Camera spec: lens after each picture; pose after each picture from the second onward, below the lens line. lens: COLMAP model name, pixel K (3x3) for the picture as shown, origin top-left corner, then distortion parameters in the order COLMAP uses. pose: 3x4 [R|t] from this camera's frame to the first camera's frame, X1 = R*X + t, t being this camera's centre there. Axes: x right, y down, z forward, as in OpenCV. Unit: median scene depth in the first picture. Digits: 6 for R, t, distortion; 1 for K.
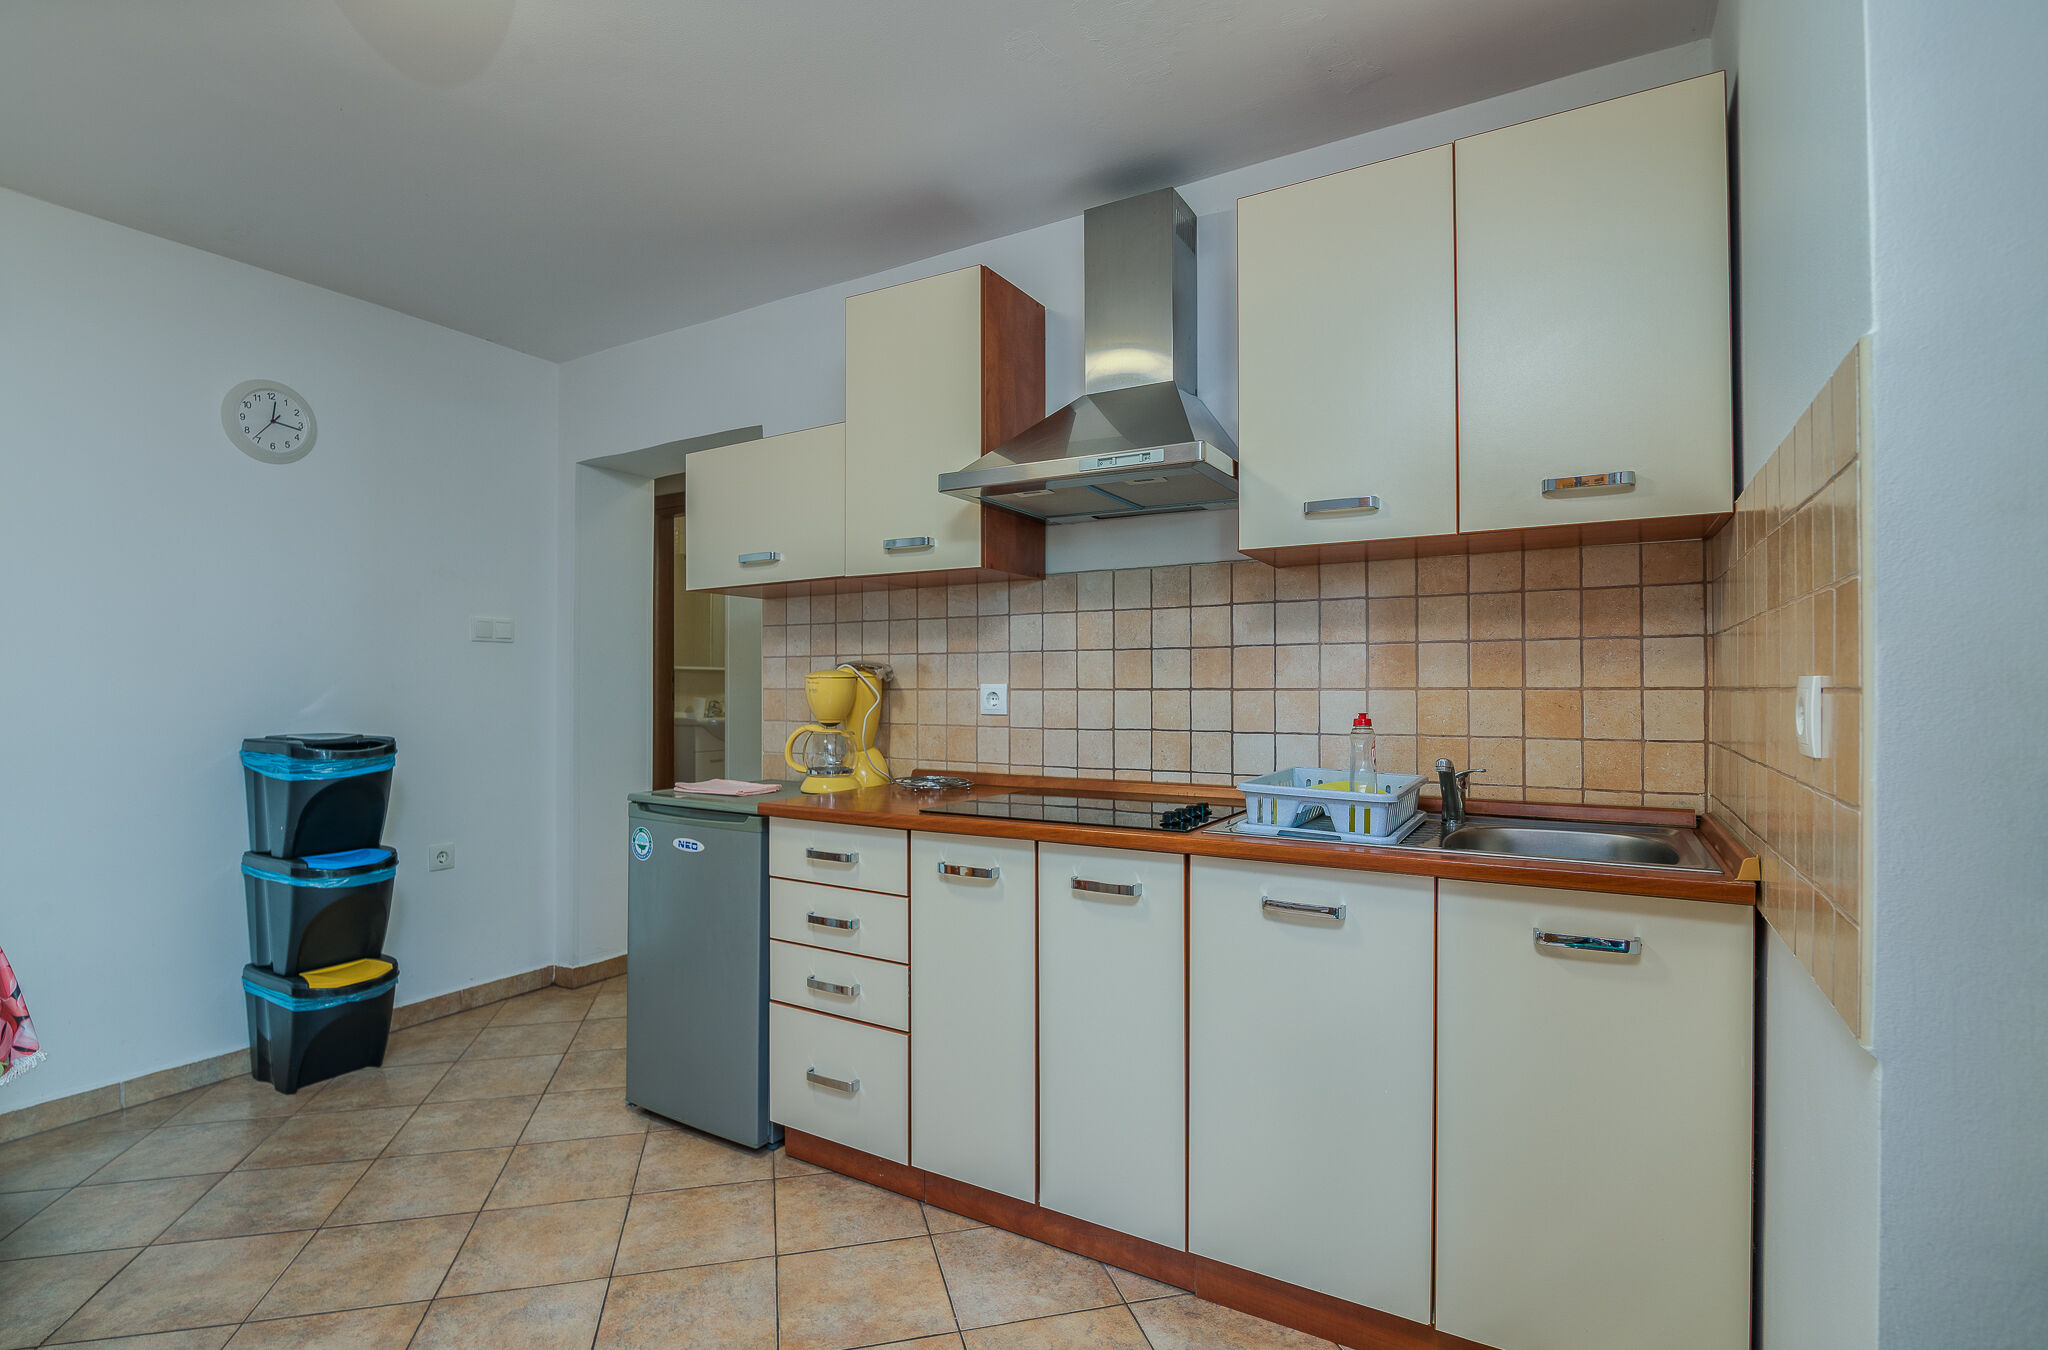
lens RADIAL K [[963.2, 0, 976.0], [0, 963.2, 683.7], [0, 0, 1]] dist [-0.001029, 0.000011]
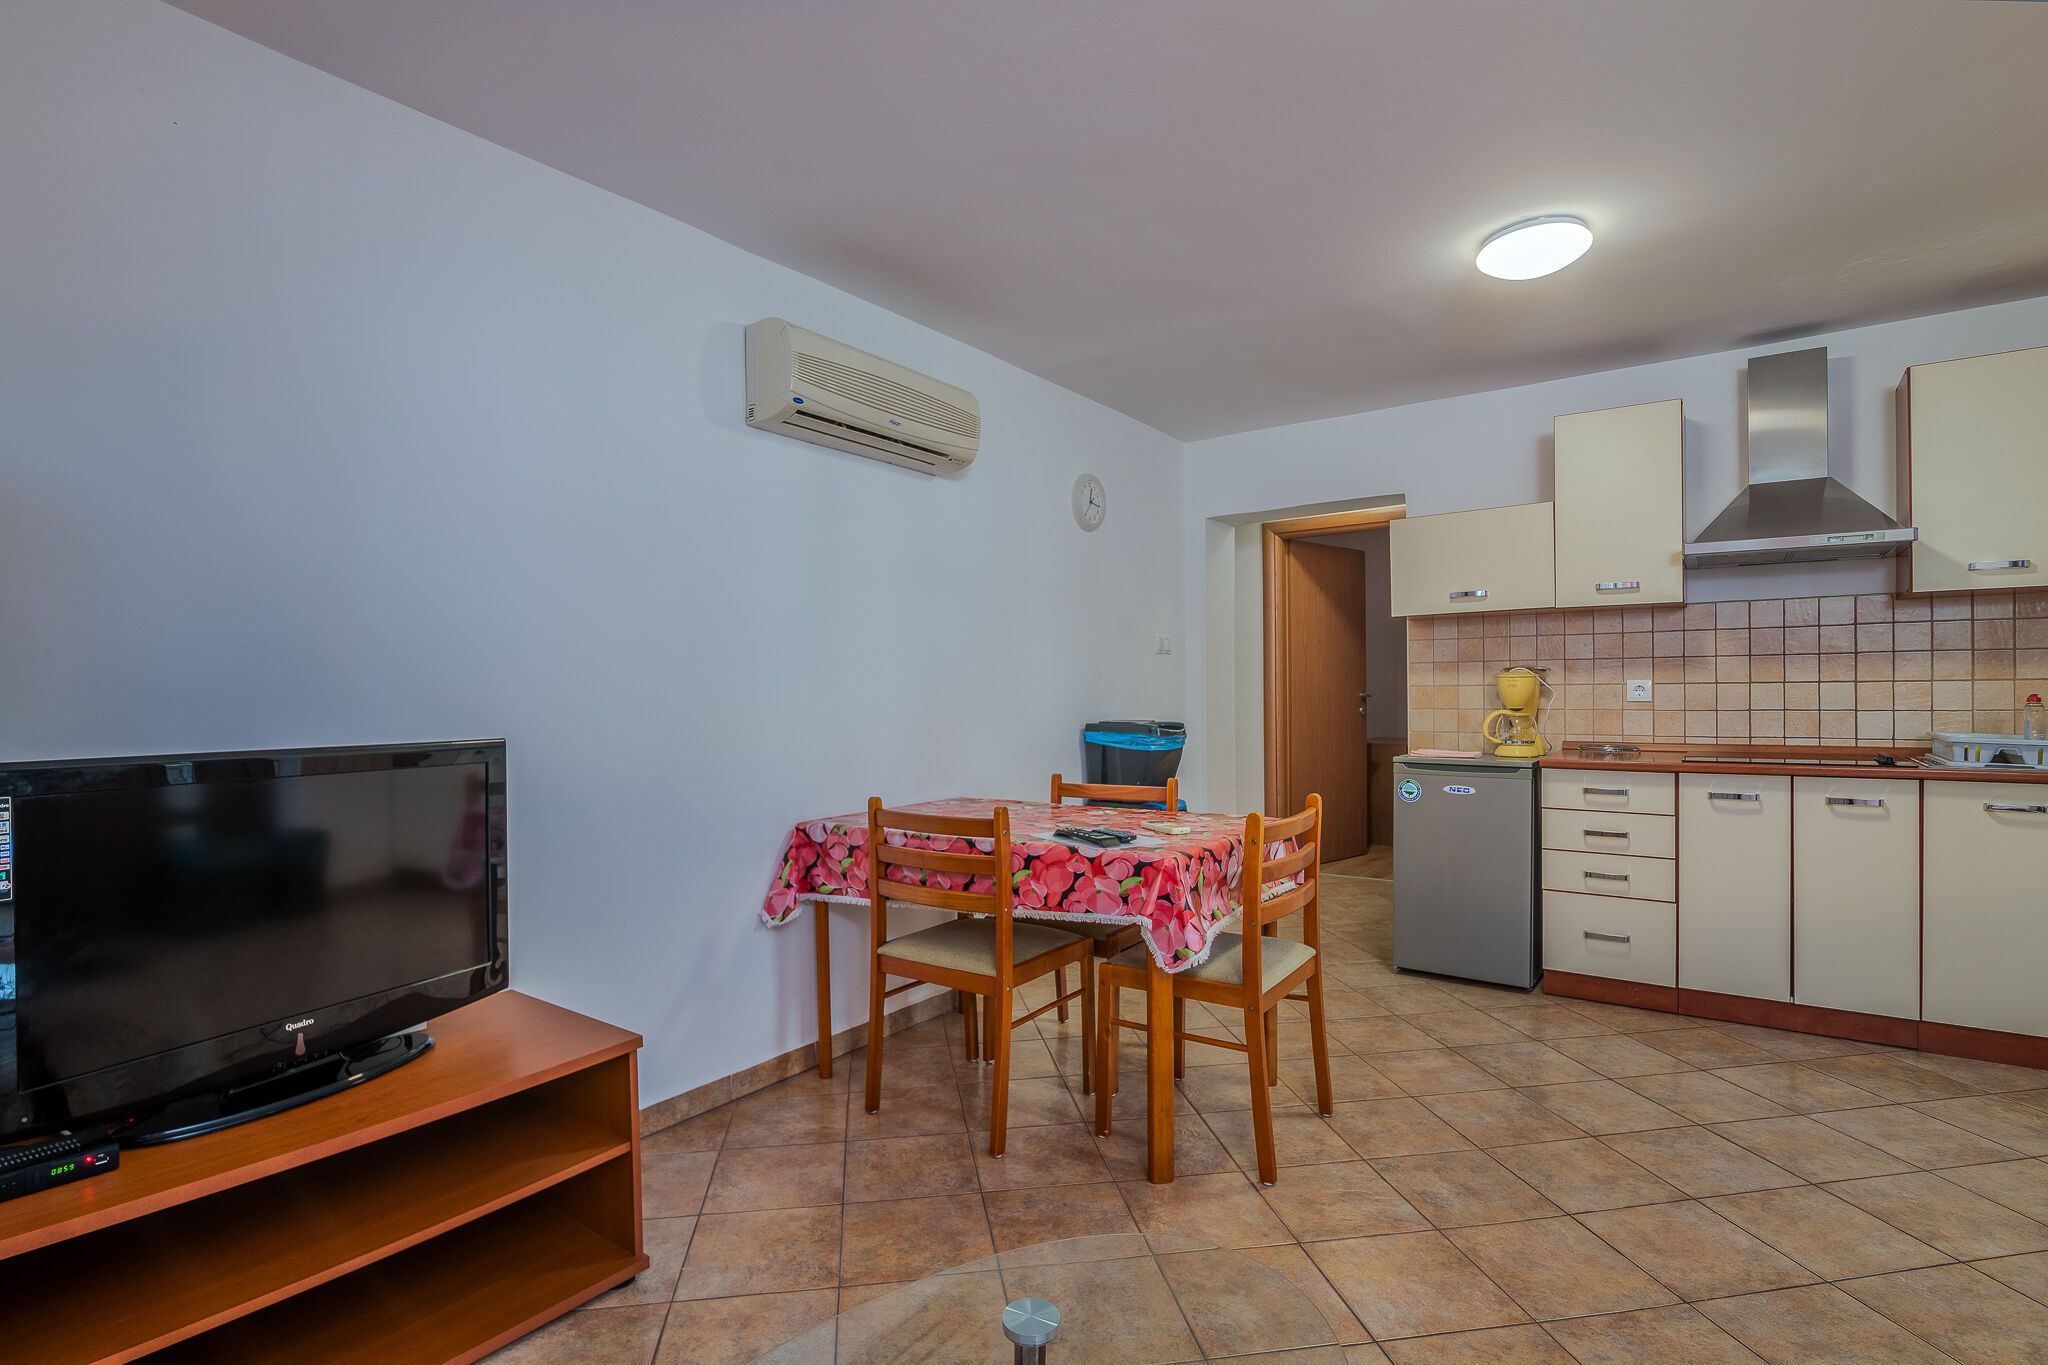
lens RADIAL K [[984.9, 0, 1027.6], [0, 984.9, 692.5], [0, 0, 1]] dist [-0.001609, 0.000134]
pose [[0.998545, -0.009590, -0.053073, -0.899650], [0.010005, 0.999921, 0.007561, -0.001482], [0.052997, -0.008081, 0.998562, -0.567073]]
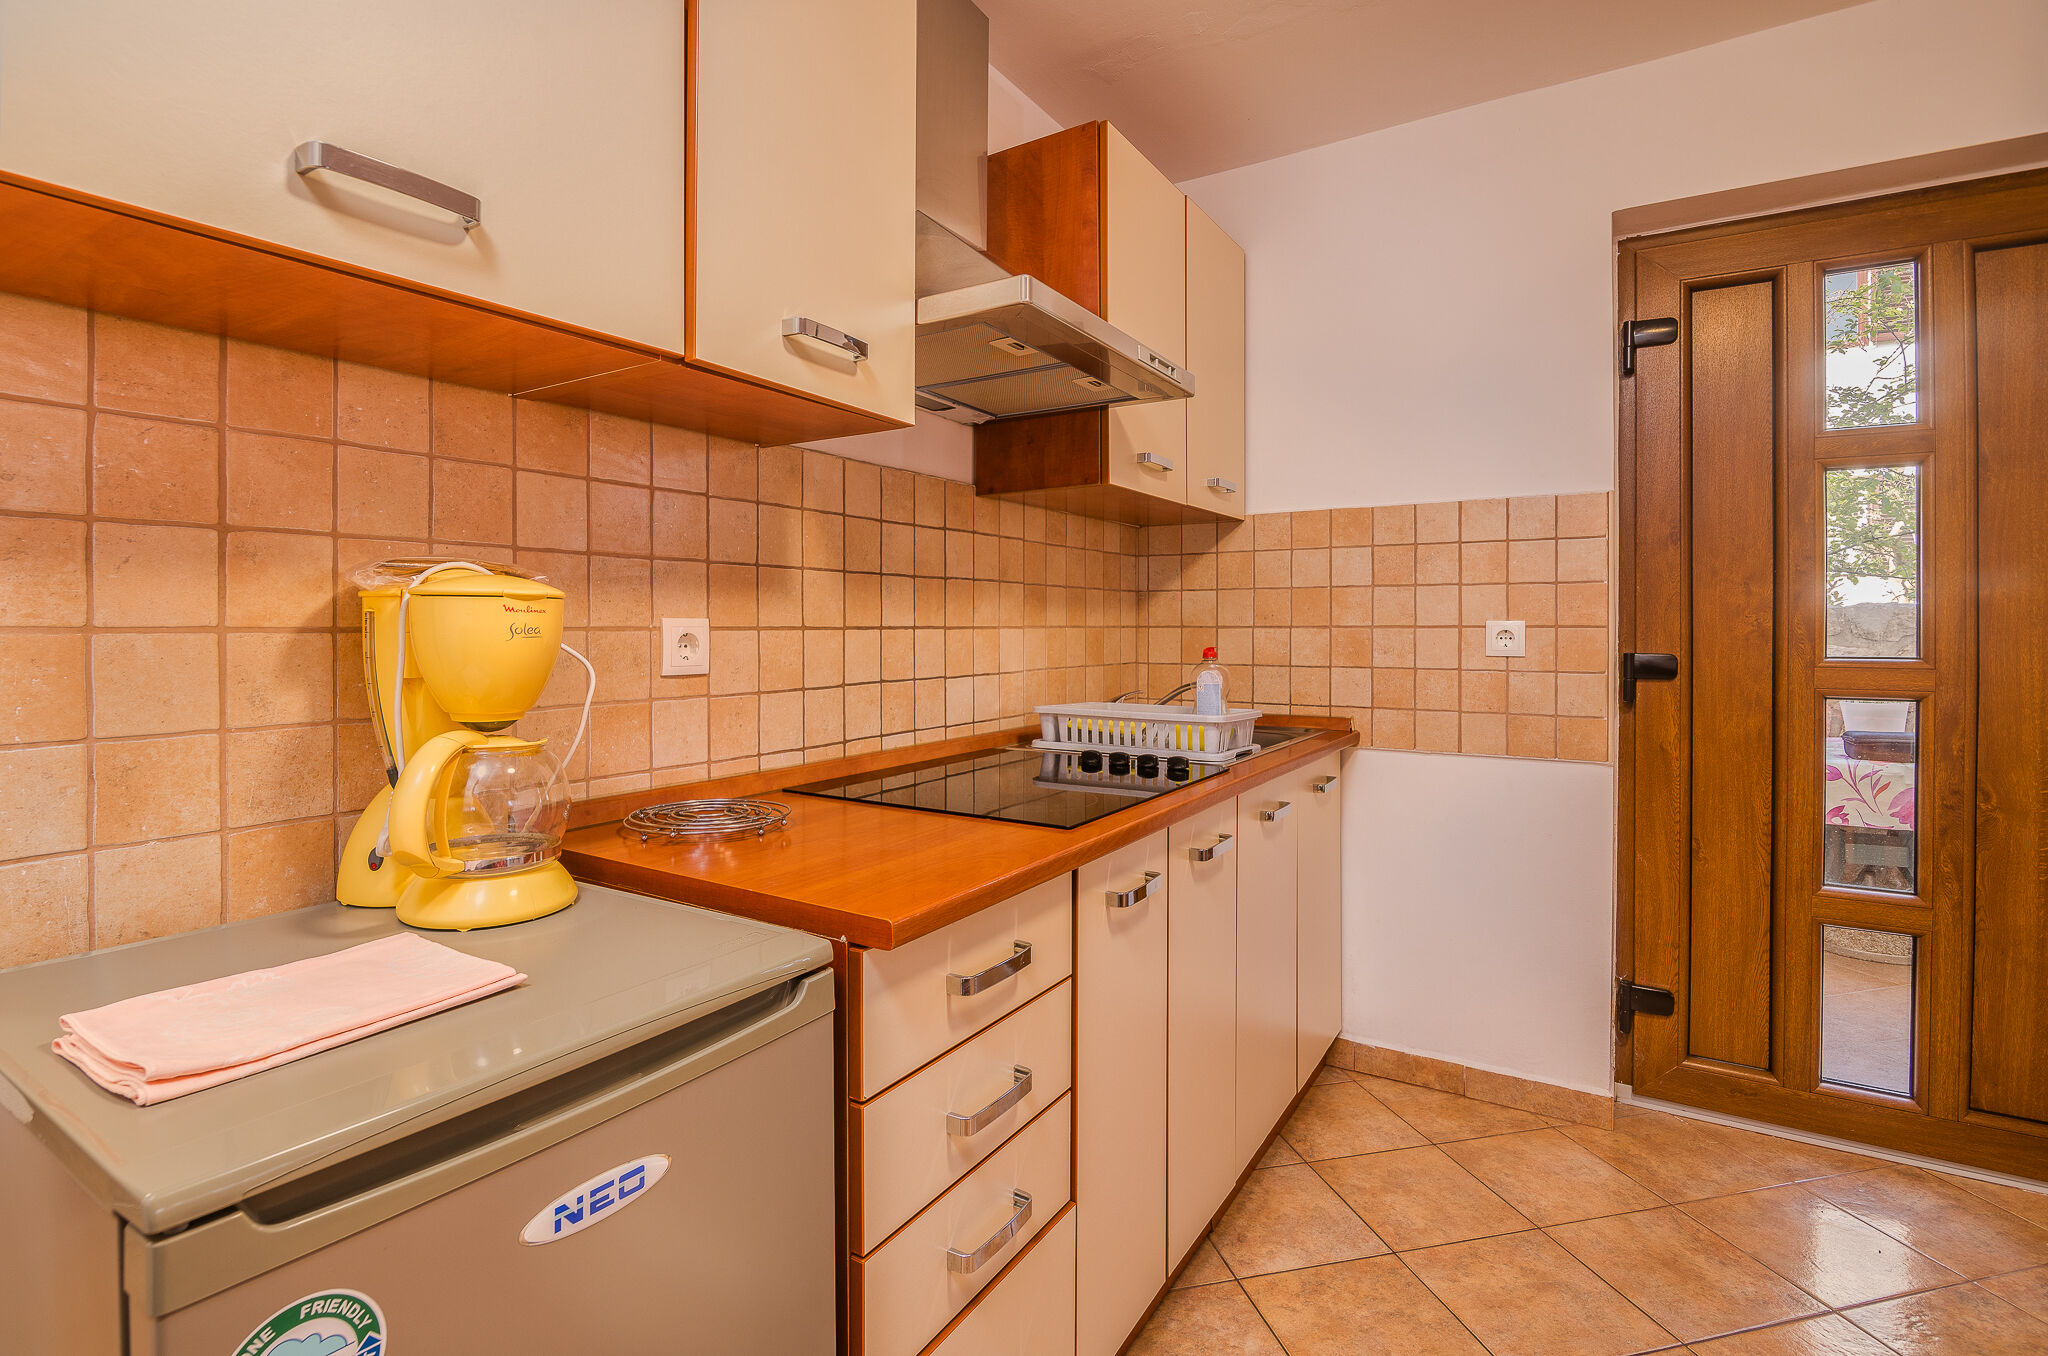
lens RADIAL K [[975.1, 0, 1026.6], [0, 975.1, 633.3], [0, 0, 1]] dist [-0.019366, -0.000089]
pose [[-0.000180, -0.005259, 0.999986, -0.582778], [-0.002742, 0.999982, 0.005259, 0.005741], [-0.999996, -0.002741, -0.000194, 0.893866]]
